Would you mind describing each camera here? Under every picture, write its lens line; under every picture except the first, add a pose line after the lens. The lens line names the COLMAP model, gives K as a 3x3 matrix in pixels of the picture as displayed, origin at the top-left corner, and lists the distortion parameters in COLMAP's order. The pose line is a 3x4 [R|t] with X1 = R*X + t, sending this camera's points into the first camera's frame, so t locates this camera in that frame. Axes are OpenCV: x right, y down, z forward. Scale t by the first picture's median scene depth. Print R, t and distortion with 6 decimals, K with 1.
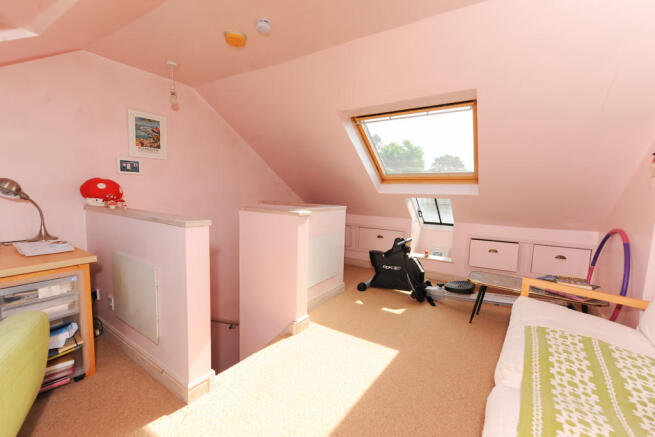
lens RADIAL K [[281.6, 0, 325.2], [0, 281.6, 217.6], [0, 0, 1]] dist [-0.000212, -0.000171]
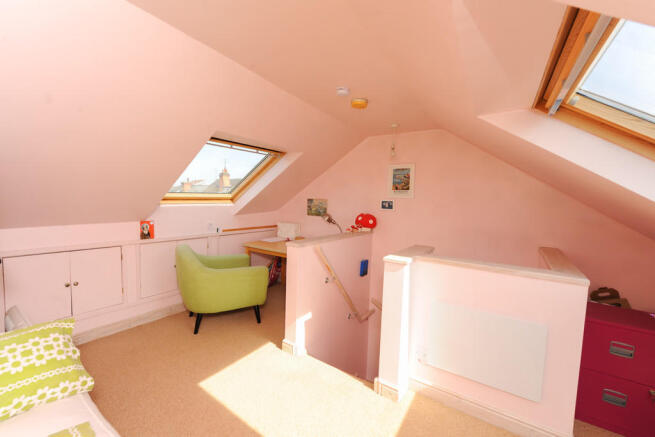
lens RADIAL K [[281.6, 0, 325.2], [0, 281.6, 217.6], [0, 0, 1]] dist [-0.000212, -0.000171]
pose [[0.065805, 0.046783, -0.996735, 0.677817], [-0.137642, 0.989777, 0.037369, -0.129652], [0.988294, 0.134734, 0.071572, 0.604610]]
